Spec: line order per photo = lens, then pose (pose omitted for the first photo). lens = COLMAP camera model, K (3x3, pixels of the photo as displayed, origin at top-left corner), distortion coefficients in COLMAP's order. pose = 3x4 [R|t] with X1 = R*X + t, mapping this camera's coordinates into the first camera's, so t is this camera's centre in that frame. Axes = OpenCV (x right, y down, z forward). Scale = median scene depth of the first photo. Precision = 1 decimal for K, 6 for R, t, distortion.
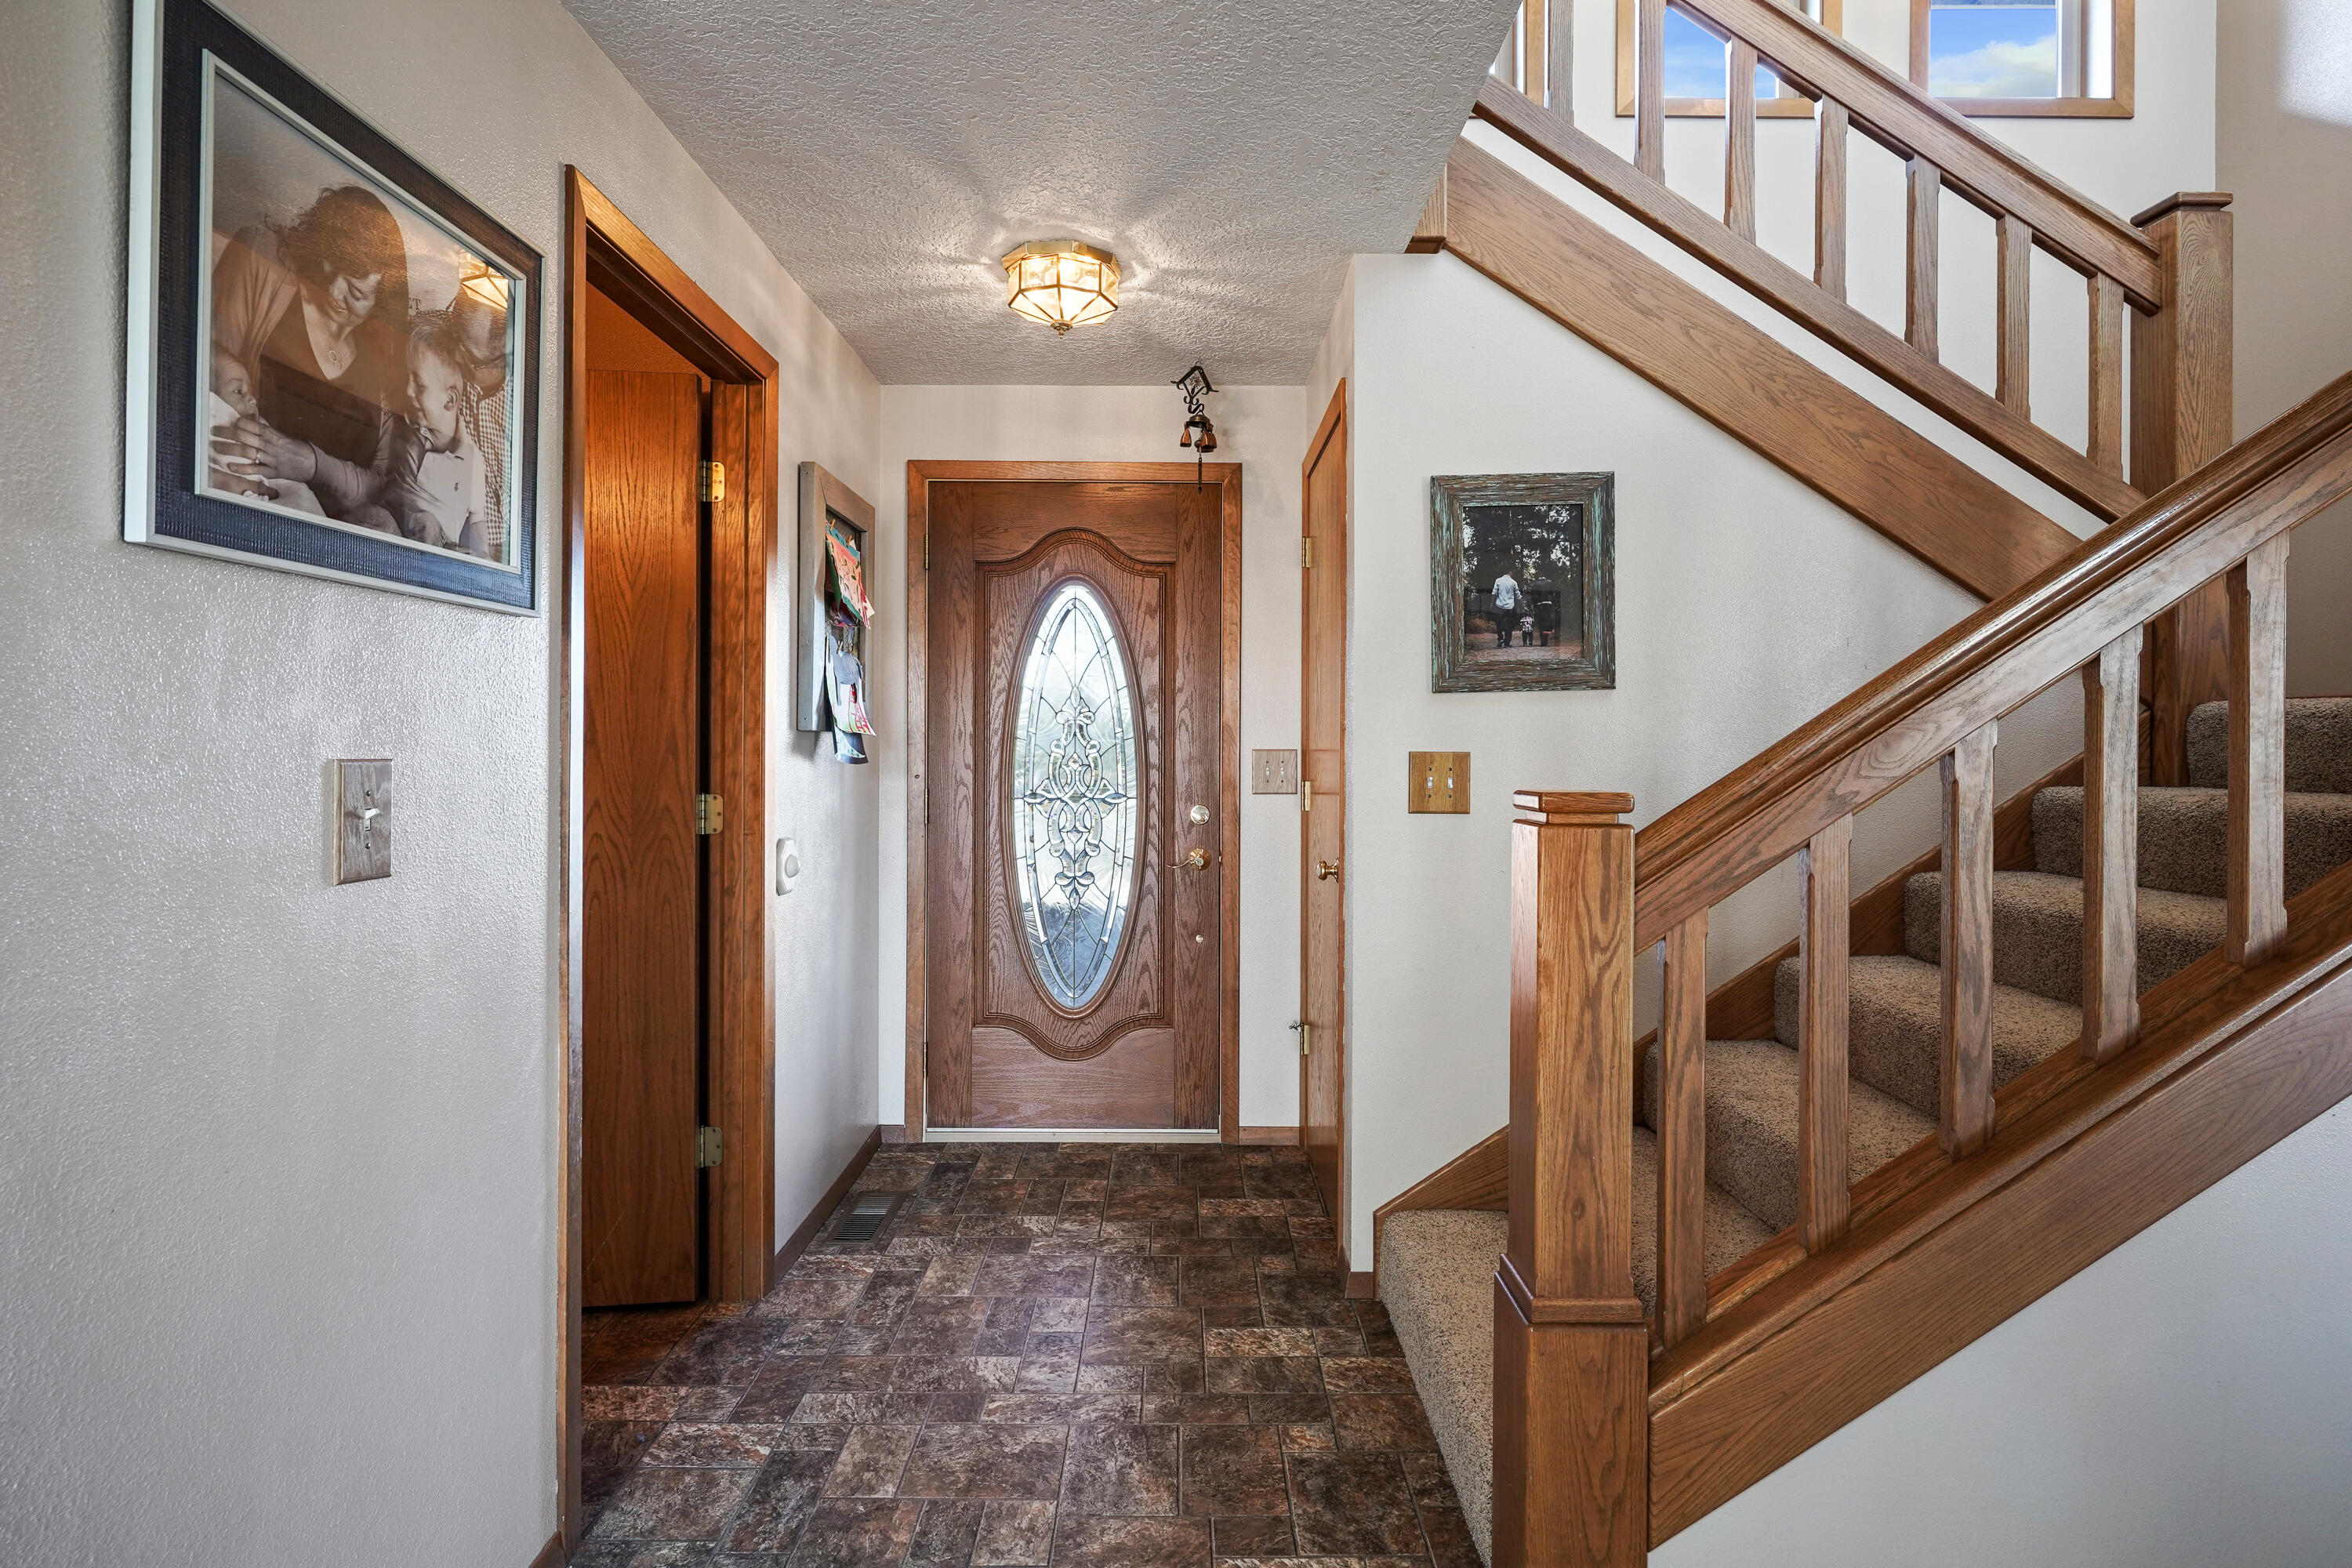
lens RADIAL K [[1132.7, 0, 1170.1], [0, 1132.7, 757.4], [0, 0, 1]] dist [-0.003898, 0.001262]
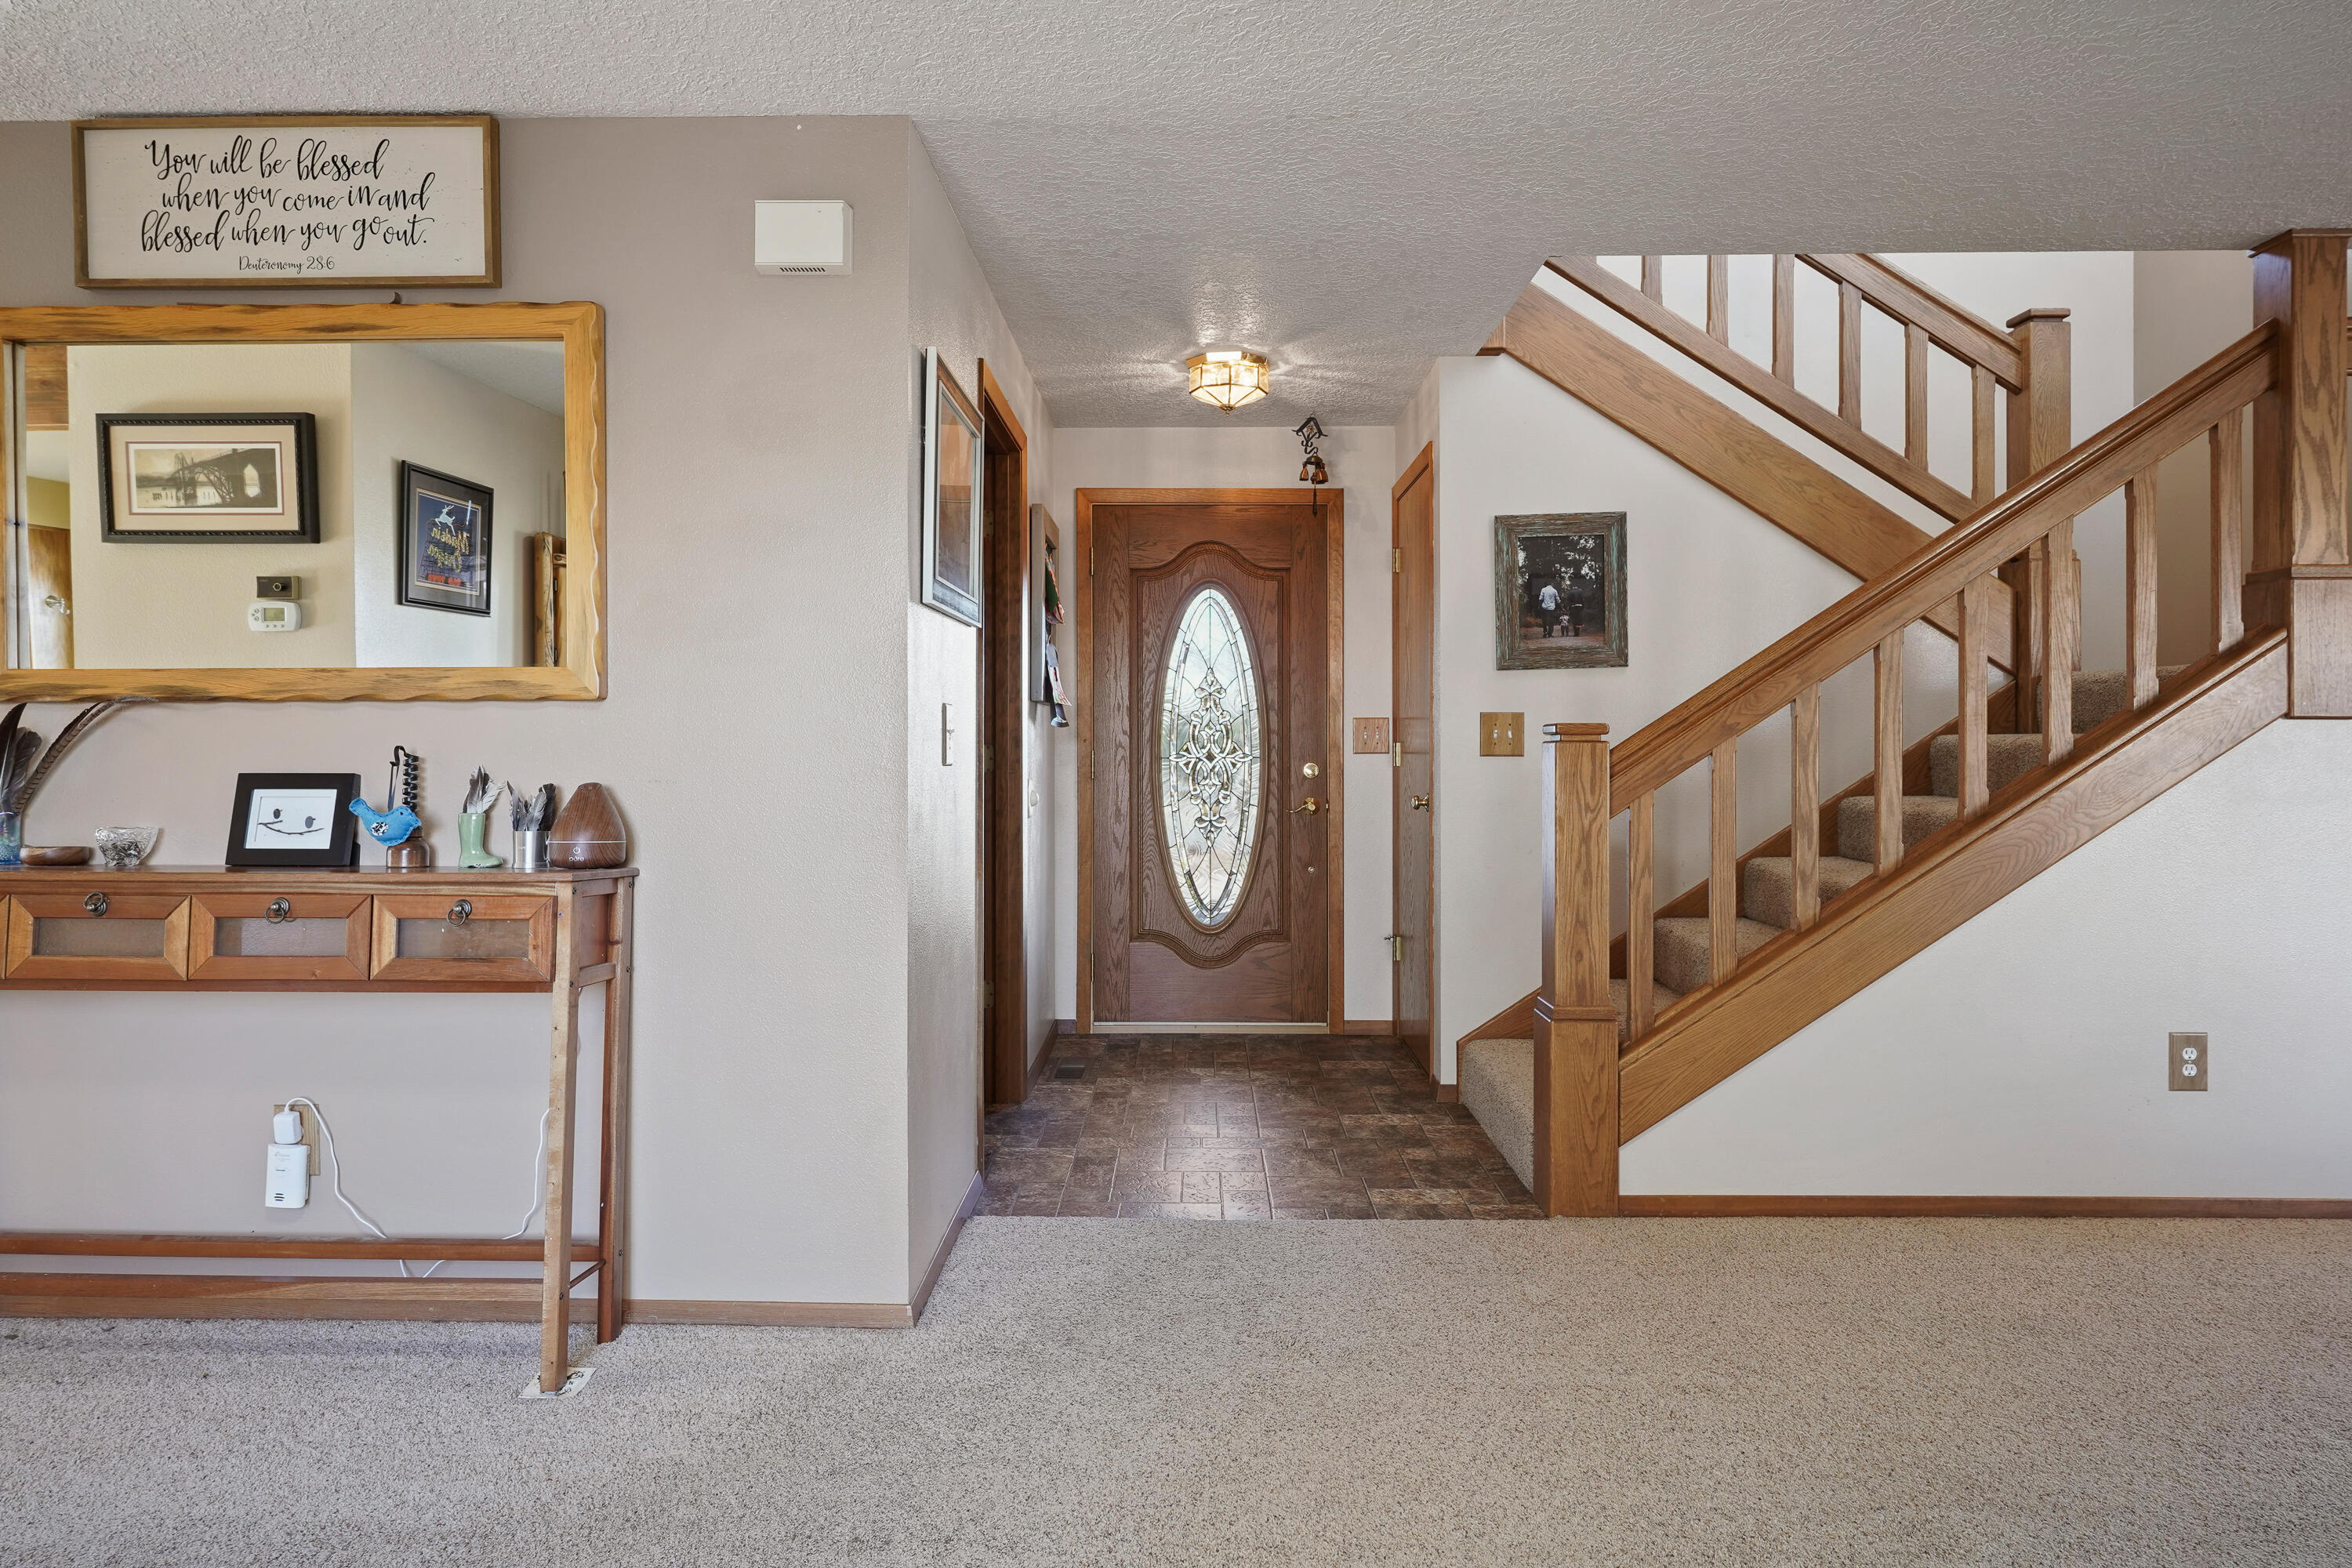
lens RADIAL K [[1339.6, 0, 1171.4], [0, 1339.6, 752.4], [0, 0, 1]] dist [-0.000870, -0.001837]
pose [[0.999884, -0.004623, -0.014545, -0.143865], [0.004577, 0.999985, -0.003153, 0.047128], [0.014560, 0.003086, 0.999889, -0.647667]]
